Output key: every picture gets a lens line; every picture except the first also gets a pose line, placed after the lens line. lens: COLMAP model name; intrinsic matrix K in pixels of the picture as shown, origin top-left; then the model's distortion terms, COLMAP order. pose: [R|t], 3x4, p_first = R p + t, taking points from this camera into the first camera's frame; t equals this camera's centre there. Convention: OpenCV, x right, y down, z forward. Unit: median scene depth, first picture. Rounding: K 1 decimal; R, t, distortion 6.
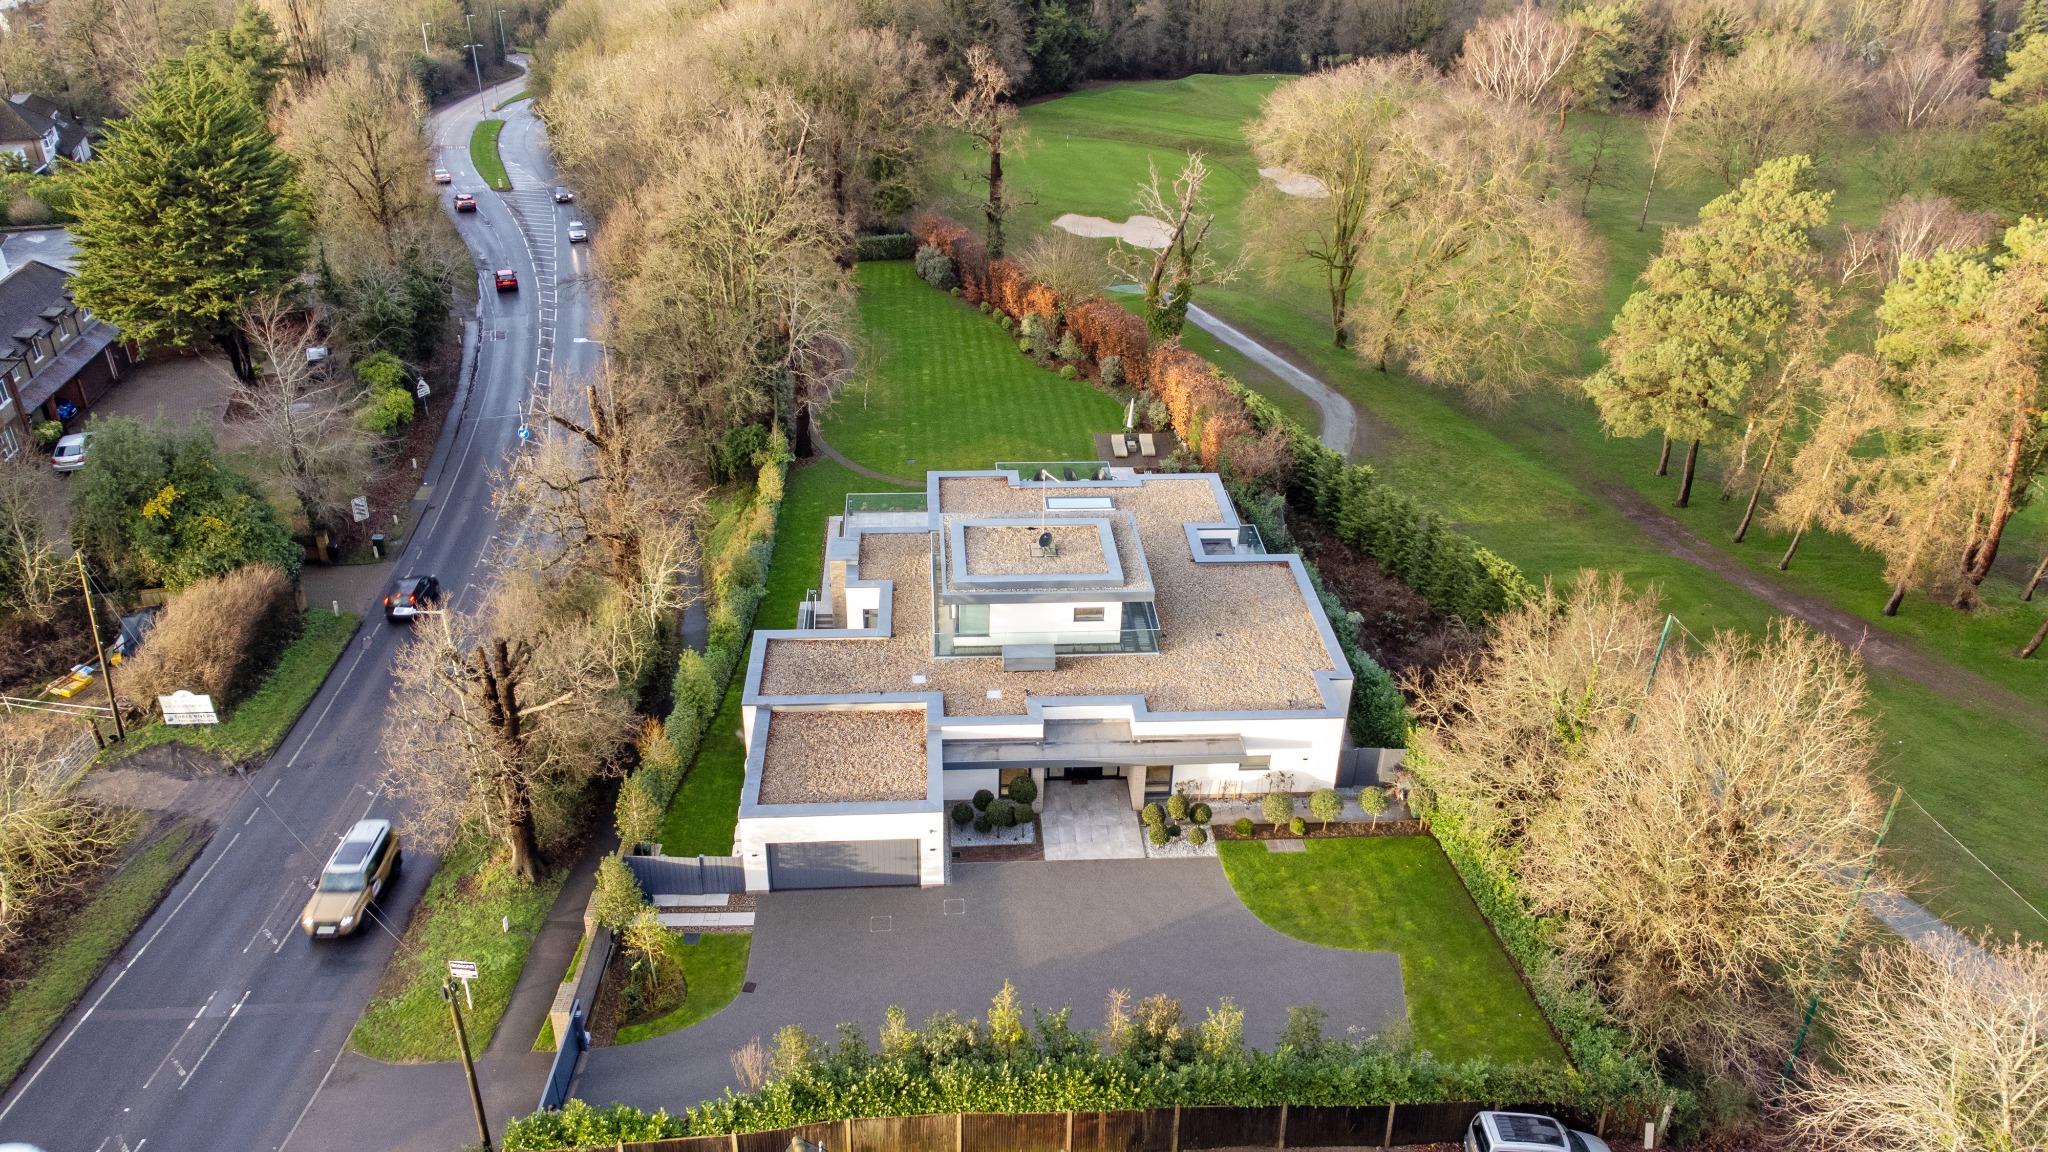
lens RADIAL K [[1490.6, 0, 1022.6], [0, 1490.6, 580.9], [0, 0, 1]] dist [0.040230, 0.002191]
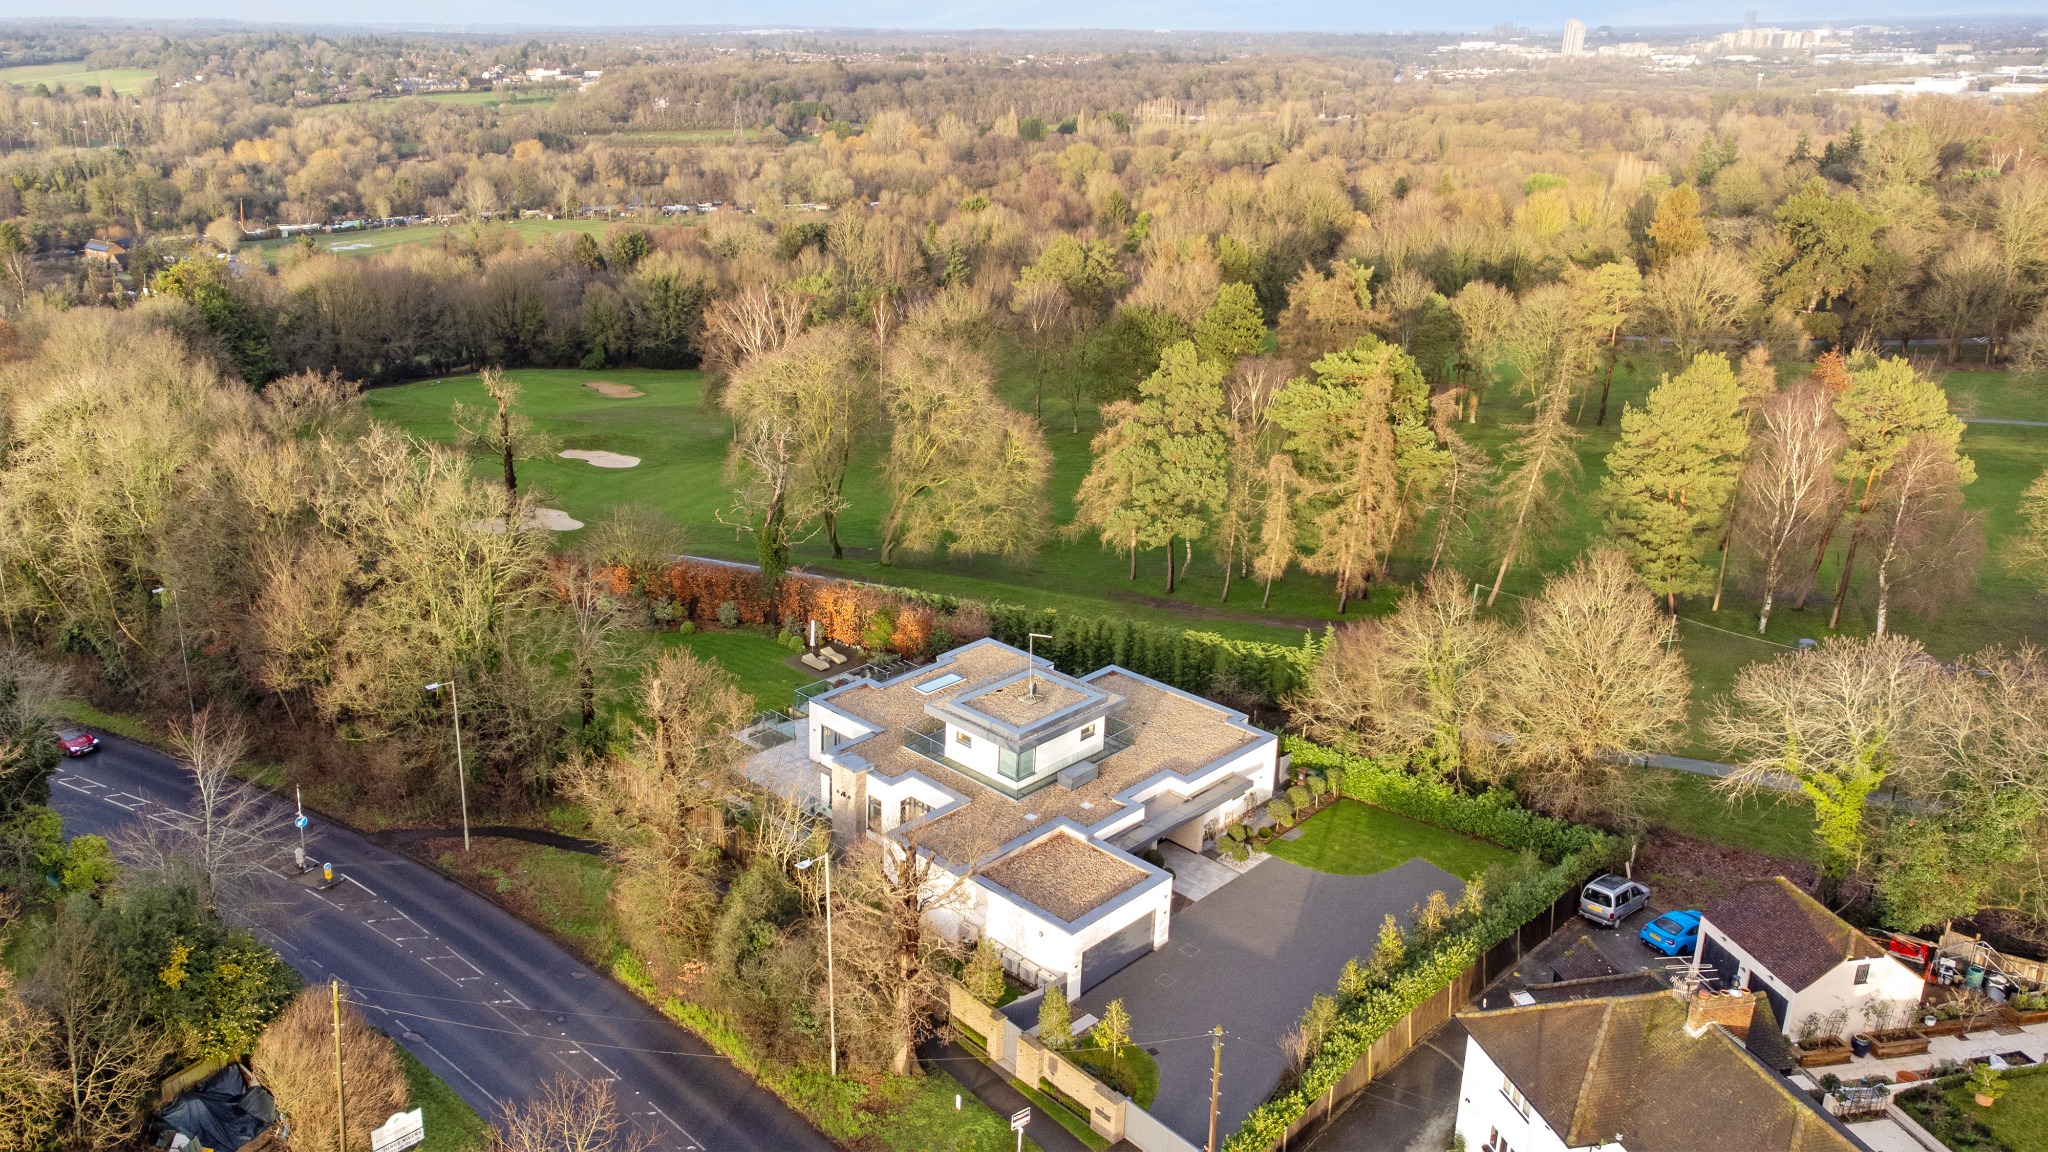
lens RADIAL K [[1490.6, 0, 1019.9], [0, 1490.6, 574.0], [0, 0, 1]] dist [0.040230, 0.002191]
pose [[0.760046, -0.241220, 0.603442, -0.740494], [0.344105, 0.937087, -0.058816, -0.050189], [-0.551291, 0.252350, 0.795235, -0.013922]]
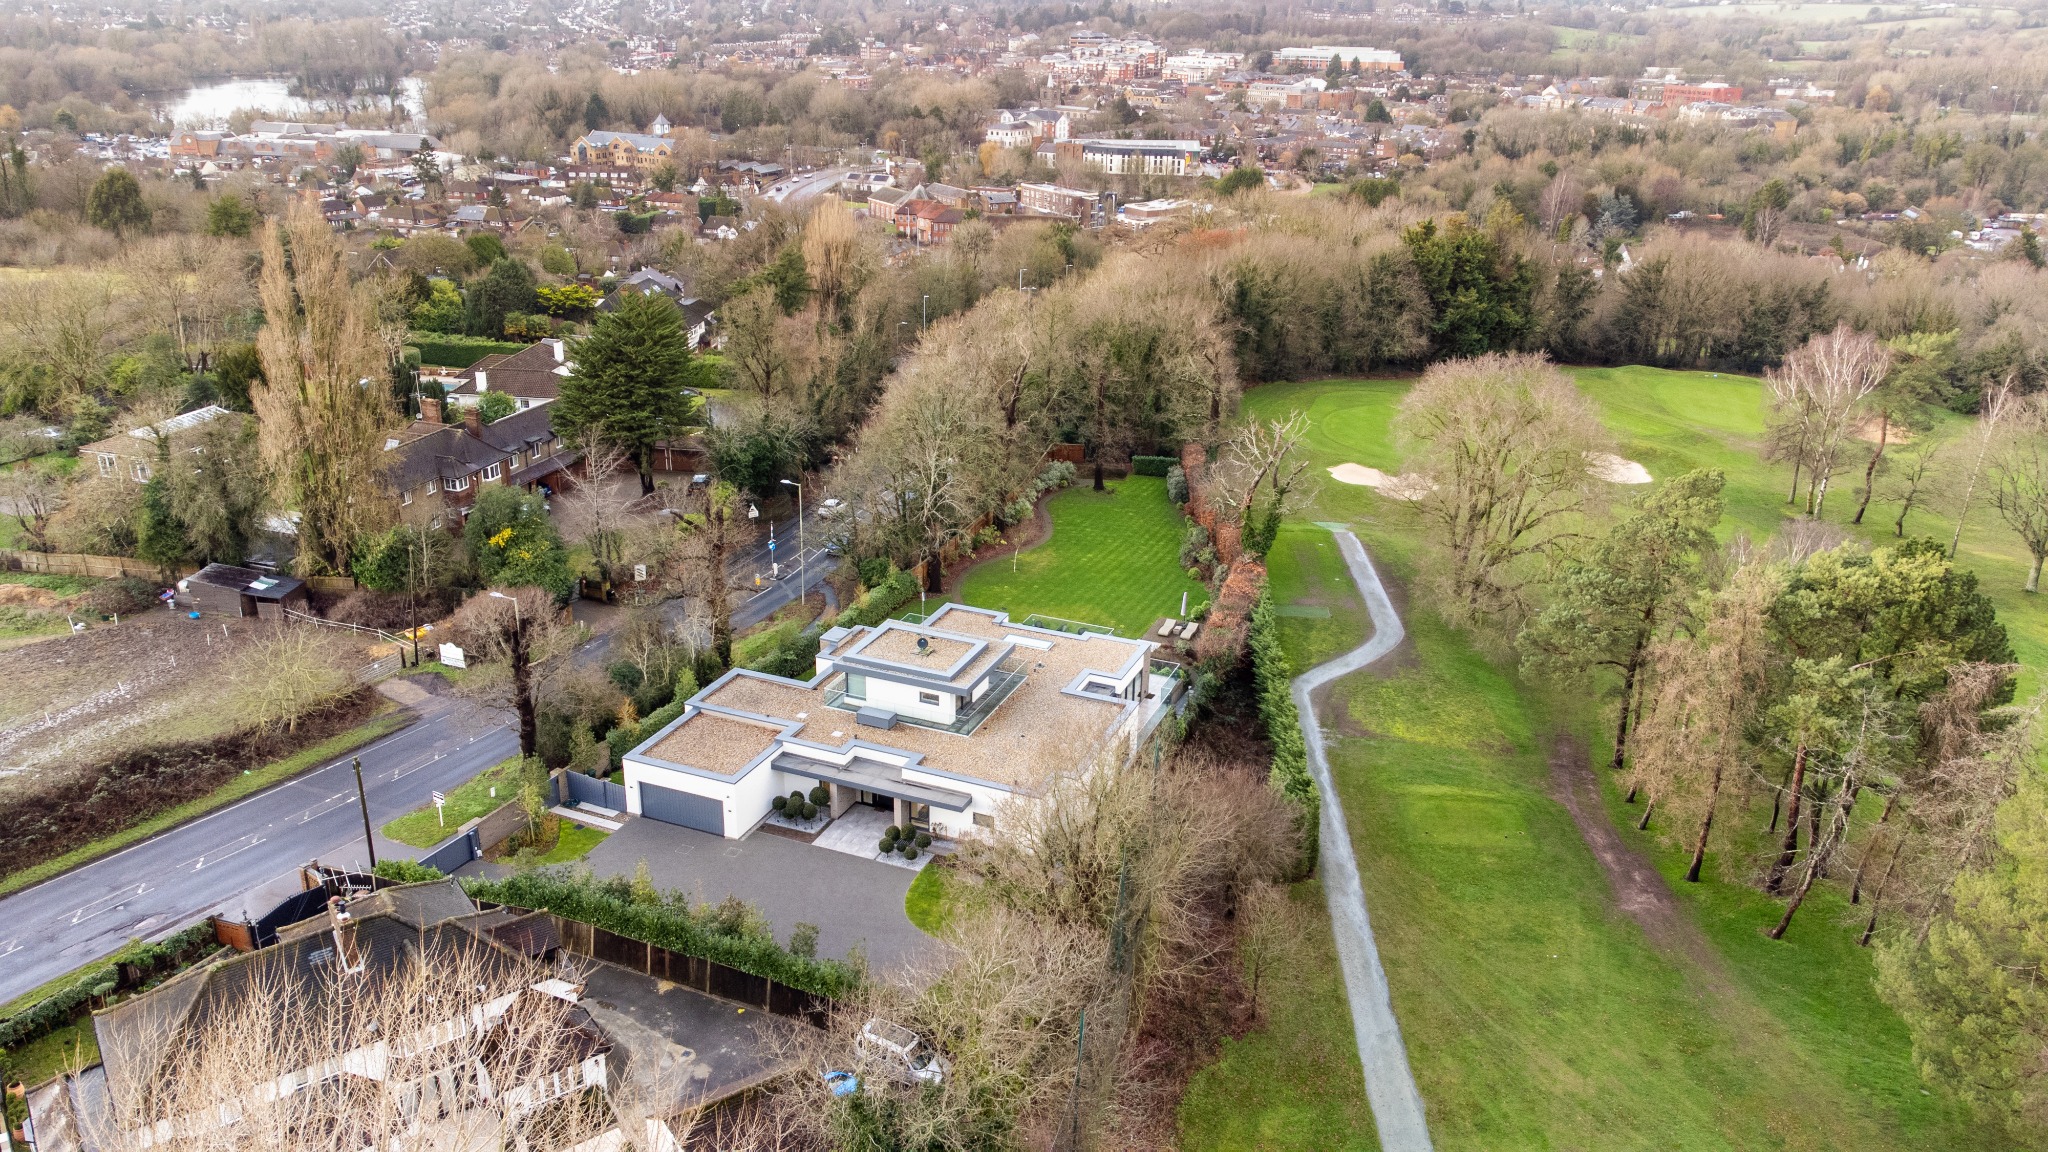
lens RADIAL K [[1490.6, 0, 1027.8], [0, 1490.6, 576.4], [0, 0, 1]] dist [0.040230, 0.002191]
pose [[0.895872, 0.158613, -0.415036, 0.693452], [-0.223697, 0.968100, -0.112883, 0.049441], [0.383892, 0.193971, 0.902775, -0.242029]]
